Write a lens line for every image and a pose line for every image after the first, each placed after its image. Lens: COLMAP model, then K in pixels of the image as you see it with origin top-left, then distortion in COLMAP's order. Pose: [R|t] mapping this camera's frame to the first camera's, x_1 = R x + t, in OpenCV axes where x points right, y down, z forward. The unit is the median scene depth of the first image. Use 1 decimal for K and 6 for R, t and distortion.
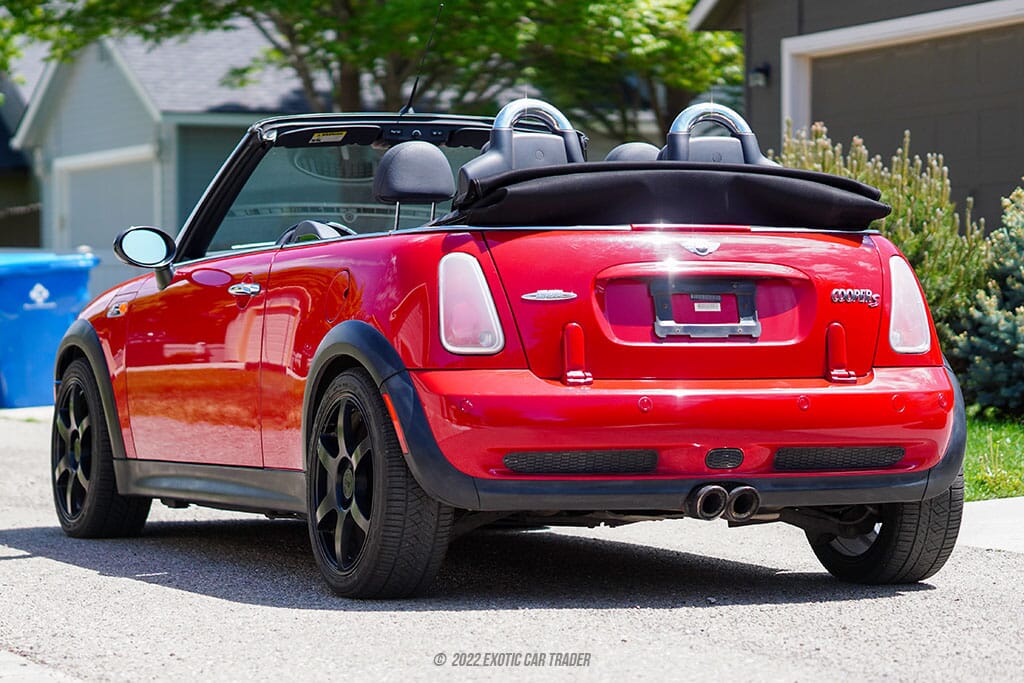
lens RADIAL K [[2620.3, 0, 508.1], [0, 2620.3, 346.2], [0, 0, 1]] dist [1.055648, 0.000000]
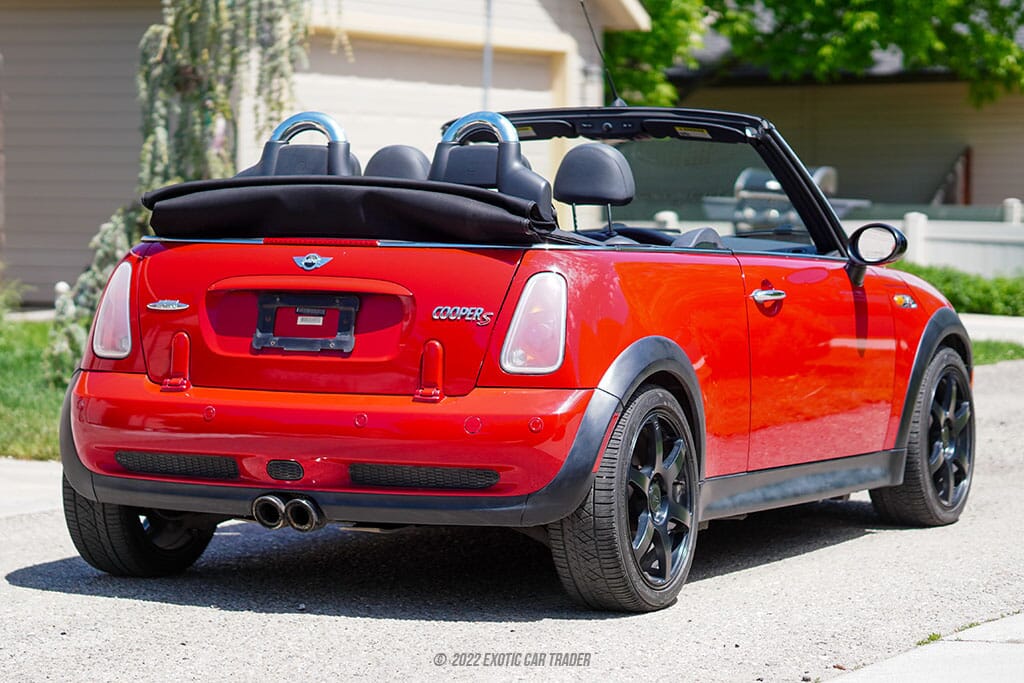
lens RADIAL K [[2620.3, 0, 511.2], [0, 2620.3, 337.8], [0, 0, 1]] dist [1.055648, 0.000000]
pose [[0.650330, 0.041421, -0.758522, 0.901816], [-0.015504, 0.999028, 0.041262, -0.051663], [0.759494, -0.015074, 0.650340, 0.394917]]
